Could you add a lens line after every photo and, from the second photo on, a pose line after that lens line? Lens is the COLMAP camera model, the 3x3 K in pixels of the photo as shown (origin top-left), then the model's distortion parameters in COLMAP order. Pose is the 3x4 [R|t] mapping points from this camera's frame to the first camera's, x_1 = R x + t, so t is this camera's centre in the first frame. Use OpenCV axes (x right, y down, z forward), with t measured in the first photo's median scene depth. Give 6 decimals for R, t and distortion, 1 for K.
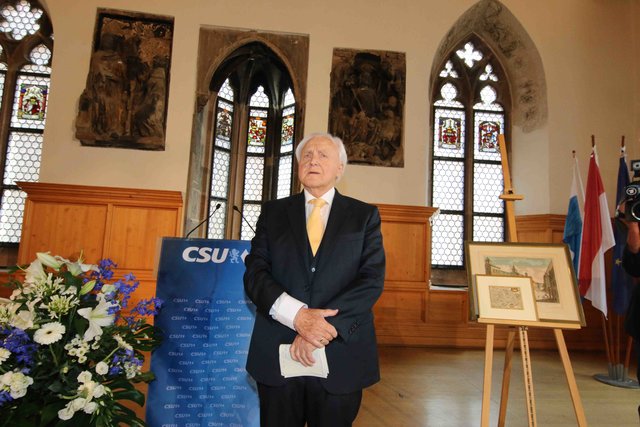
lens RADIAL K [[371.1, 0, 322.8], [0, 371.1, 215.5], [0, 0, 1]] dist [0.009231, 0.000785]
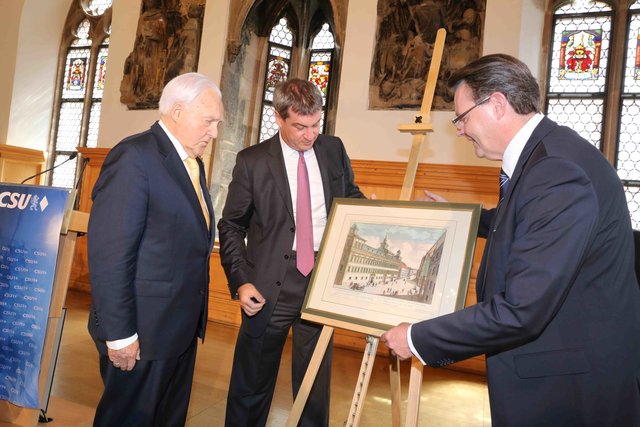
lens RADIAL K [[463.2, 0, 320.0], [0, 463.2, 213.5], [0, 0, 1]] dist [-0.100134, 0.092738]
pose [[0.894346, 0.034255, -0.446063, 0.326268], [-0.019112, 0.999080, 0.038403, 0.029665], [0.446968, -0.025820, 0.894177, 0.120775]]
